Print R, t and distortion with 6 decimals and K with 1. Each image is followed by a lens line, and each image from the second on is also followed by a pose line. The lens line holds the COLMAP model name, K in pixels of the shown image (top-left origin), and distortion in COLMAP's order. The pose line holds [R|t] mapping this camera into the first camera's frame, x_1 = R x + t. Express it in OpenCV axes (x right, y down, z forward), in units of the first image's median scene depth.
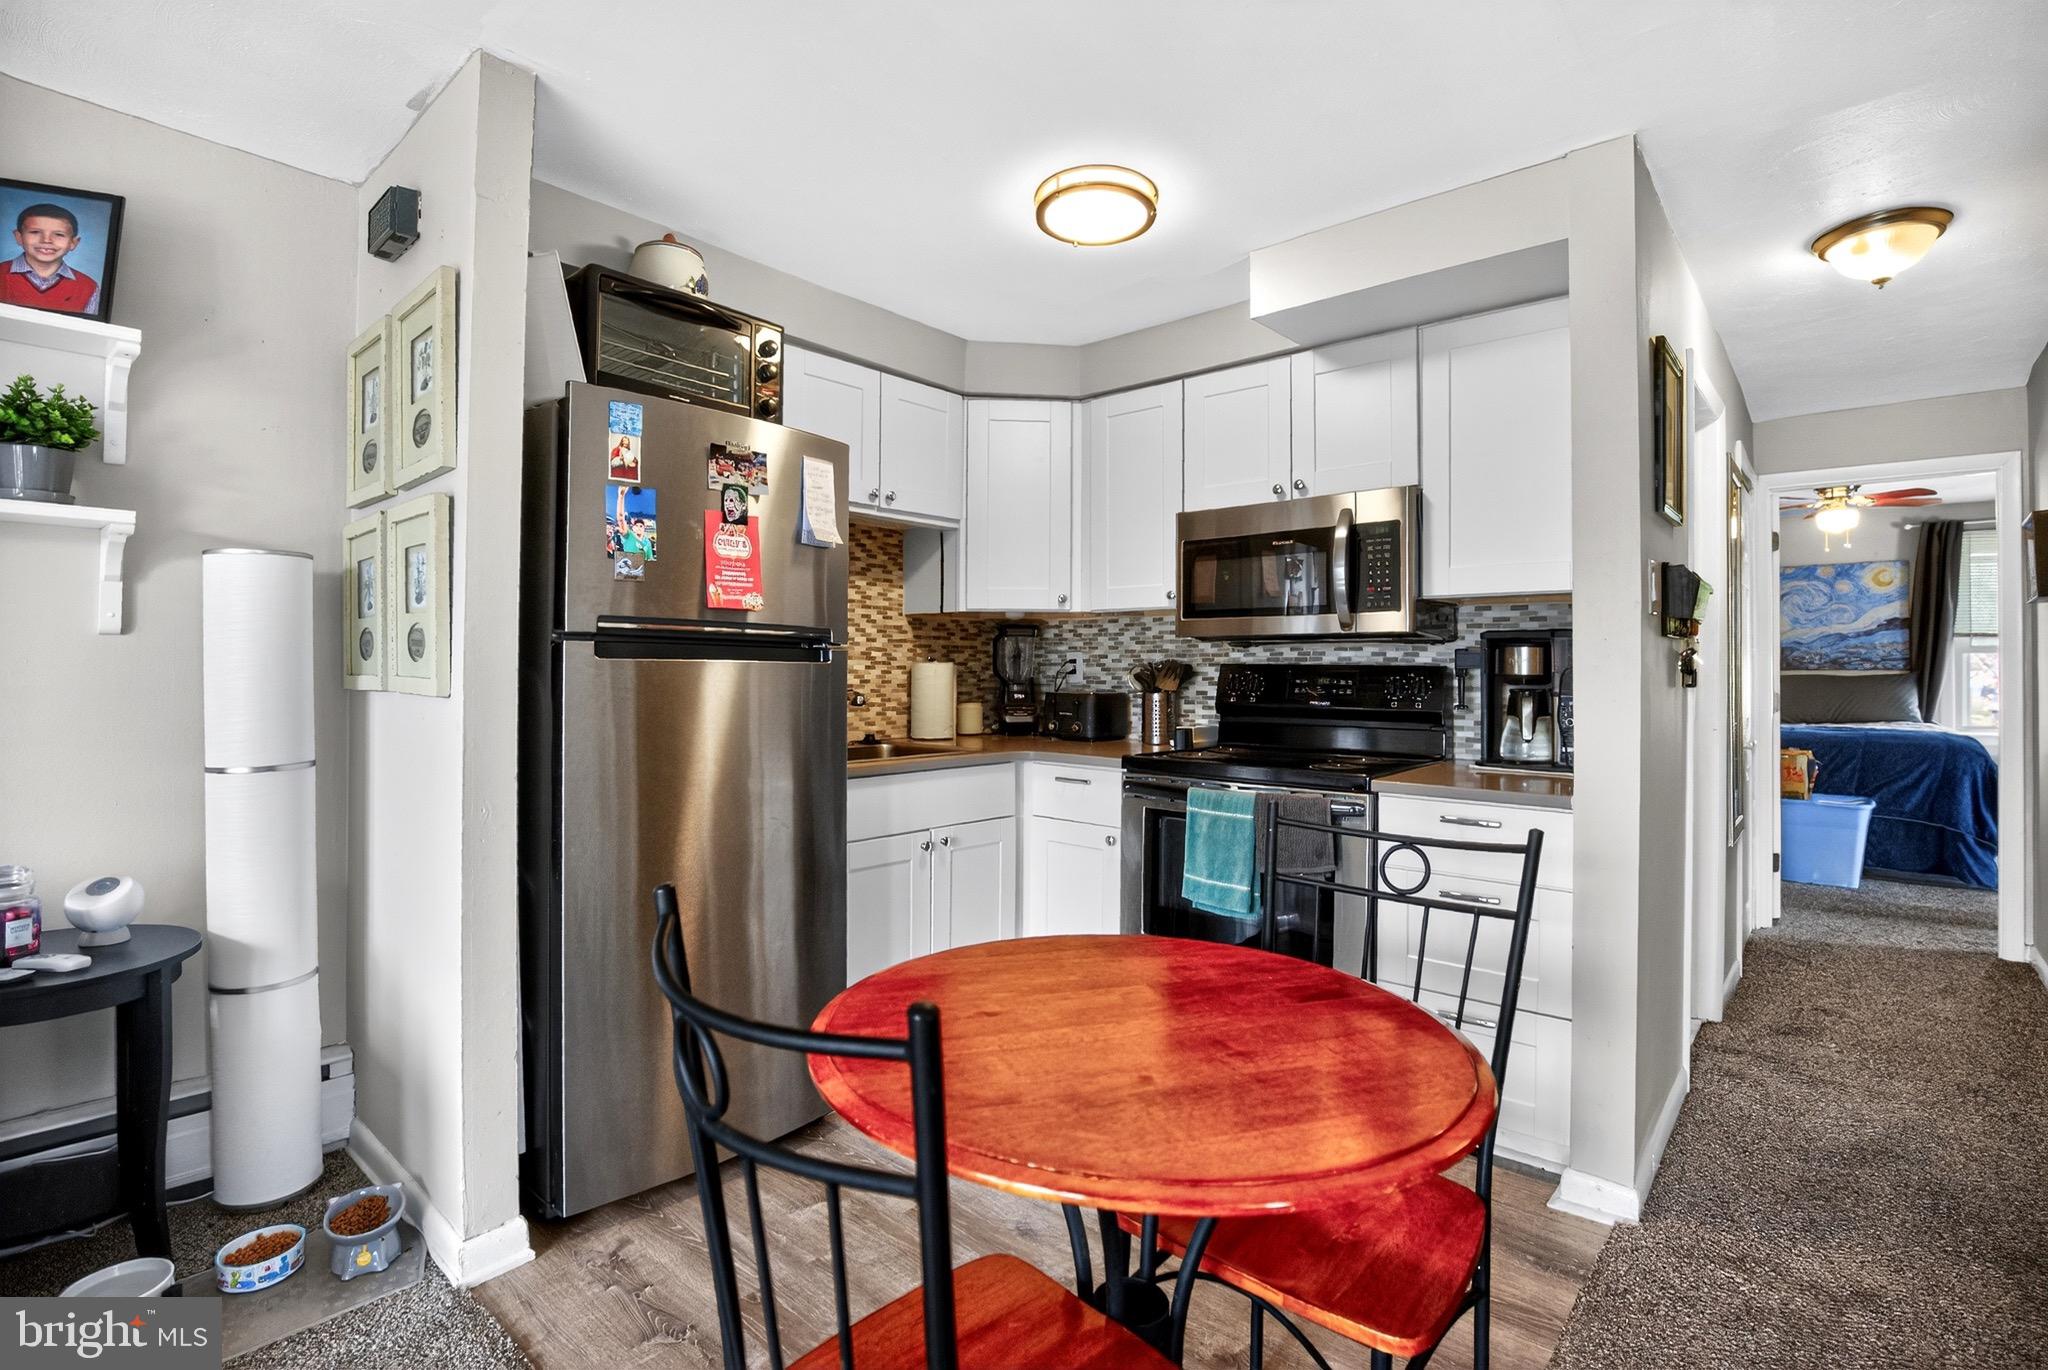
lens RADIAL K [[945.2, 0, 1023.1], [0, 945.2, 653.9], [0, 0, 1]] dist [-0.055004, 0.000150]
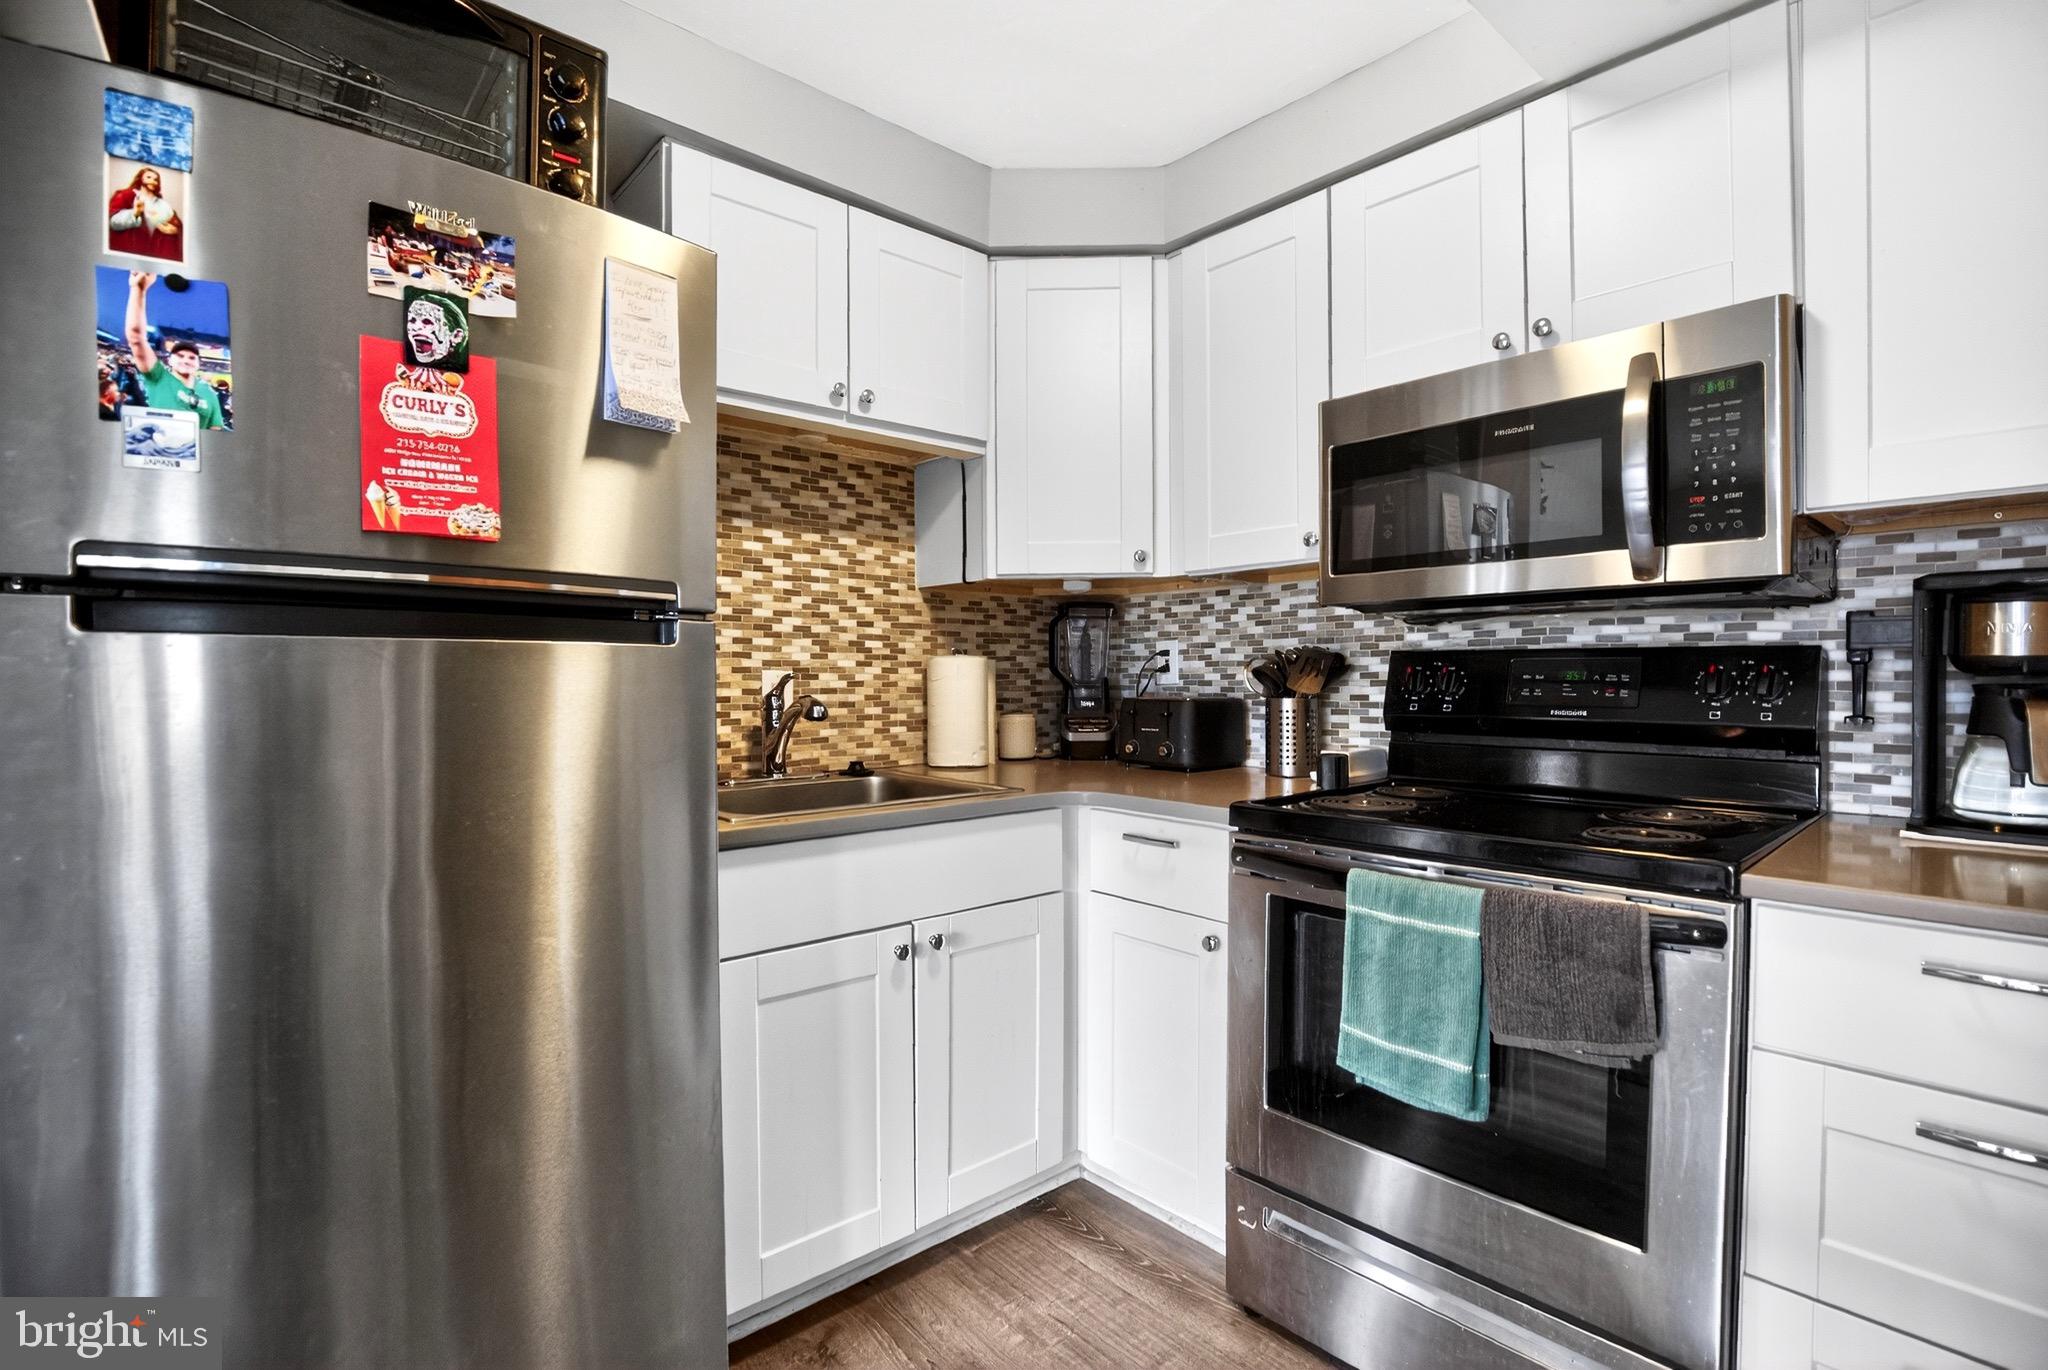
lens RADIAL K [[986.1, 0, 1030.5], [0, 986.1, 678.0], [0, 0, 1]] dist [-0.038325, 0.000498]
pose [[0.993379, -0.008798, -0.114548, 0.045313], [0.010865, 0.999789, 0.017430, 0.014852], [0.114371, -0.018559, 0.993265, 0.325480]]
